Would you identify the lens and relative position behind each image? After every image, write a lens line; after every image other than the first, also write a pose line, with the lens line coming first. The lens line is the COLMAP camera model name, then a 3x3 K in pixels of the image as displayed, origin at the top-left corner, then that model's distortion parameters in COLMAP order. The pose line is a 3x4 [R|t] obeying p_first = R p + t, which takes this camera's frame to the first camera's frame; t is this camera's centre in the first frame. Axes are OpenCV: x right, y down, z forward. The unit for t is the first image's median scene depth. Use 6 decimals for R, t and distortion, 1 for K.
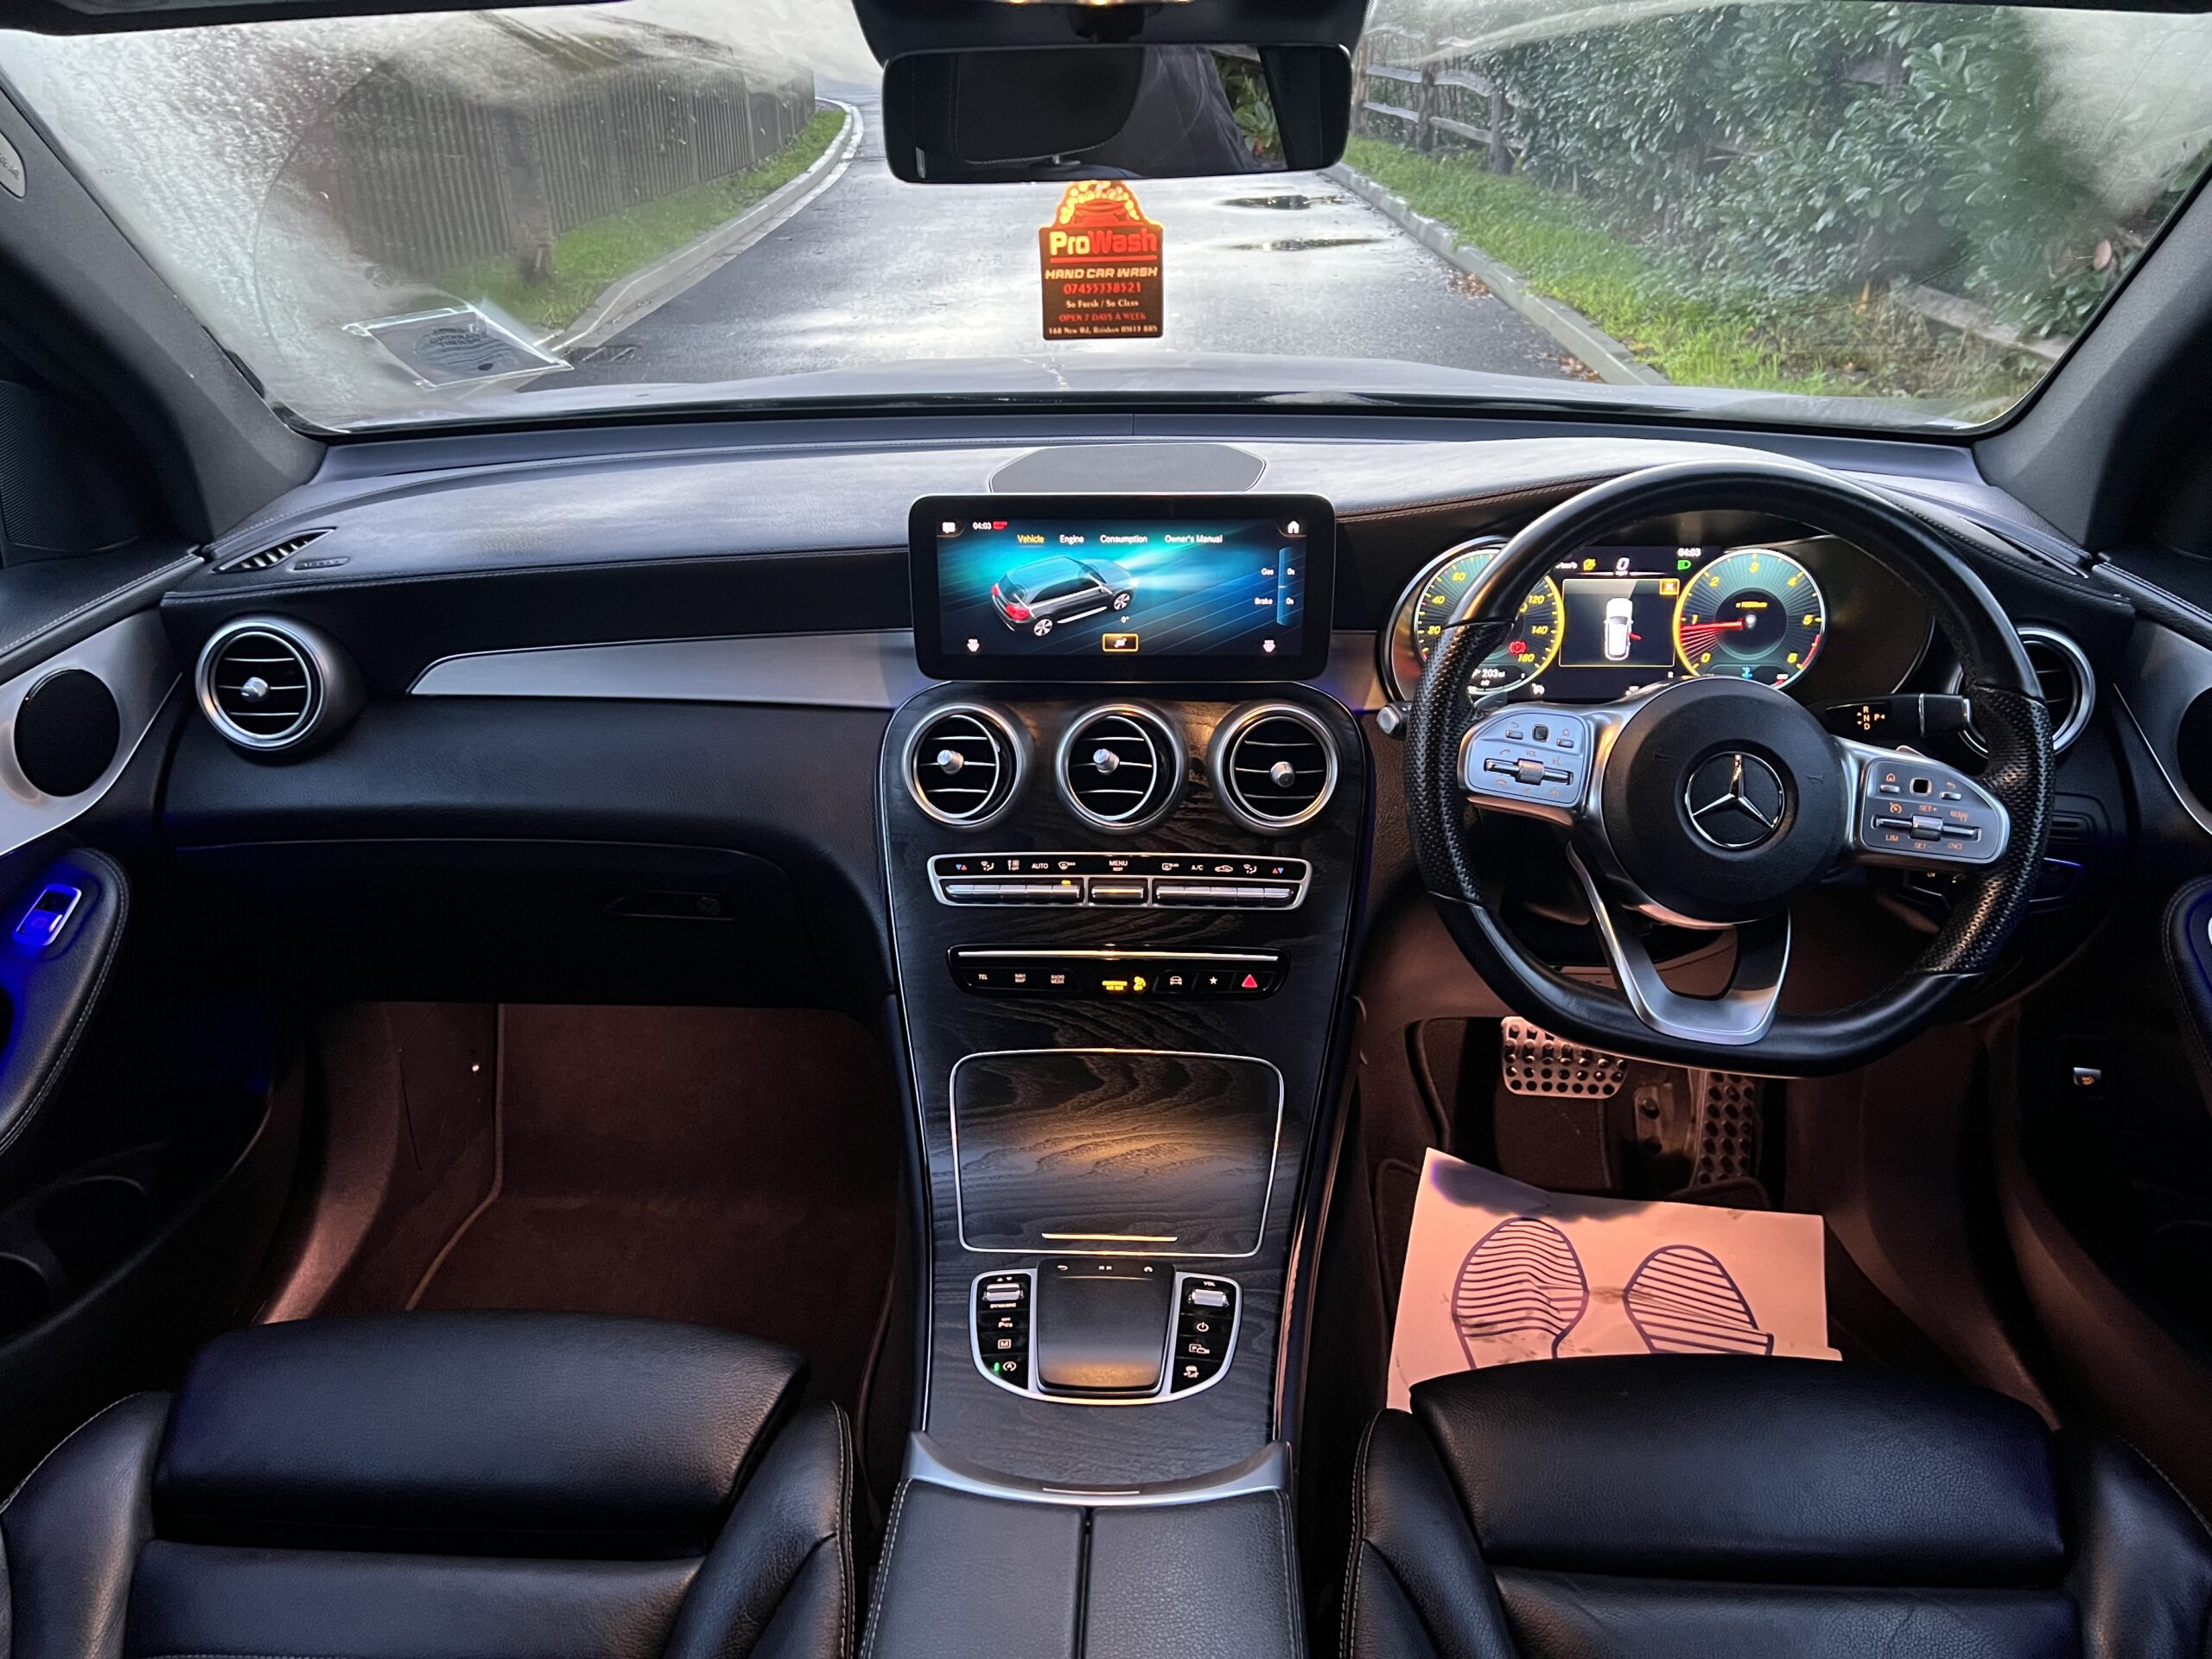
lens RADIAL K [[1646.4, 0, 1060.5], [0, 1646.4, 824.5], [0, 0, 1]] dist [0.049772, -0.073093]
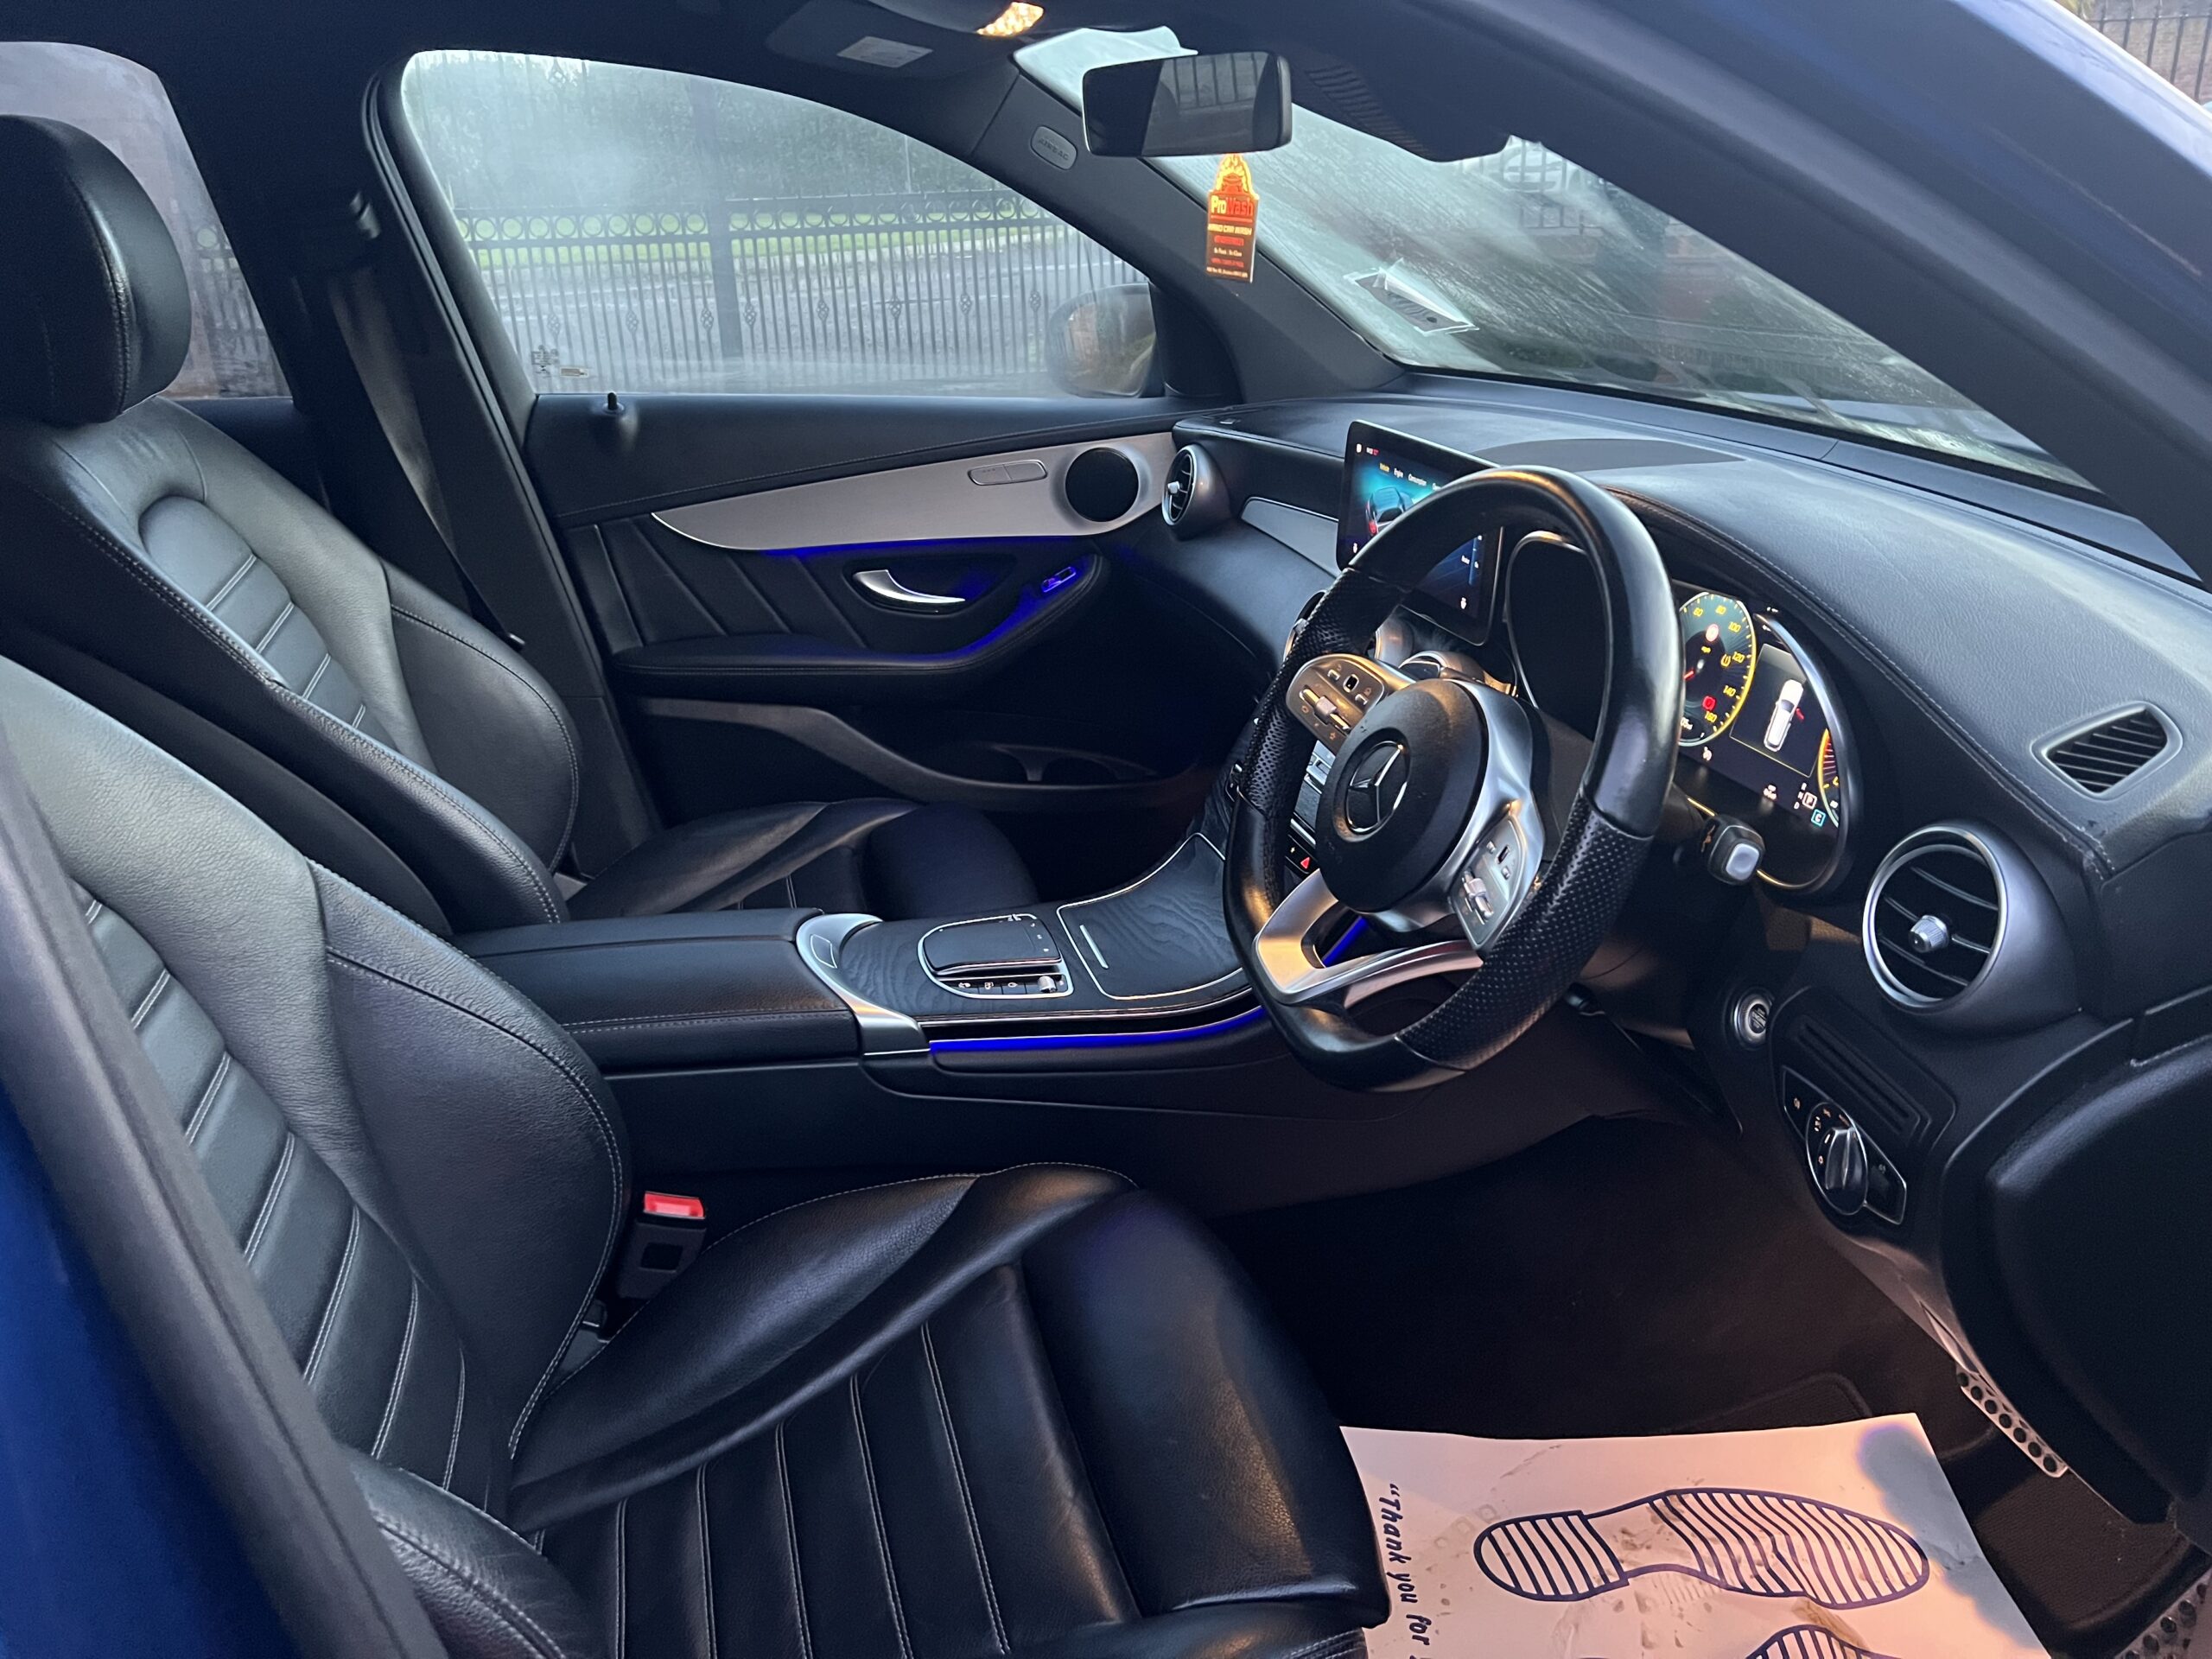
lens RADIAL K [[1646.4, 0, 1100.9], [0, 1646.4, 816.3], [0, 0, 1]] dist [0.049772, -0.073093]
pose [[0.303221, 0.357194, -0.883442, 1.058853], [-0.386413, 0.893535, 0.228647, -0.138978], [0.871058, 0.272043, 0.408963, 0.388580]]
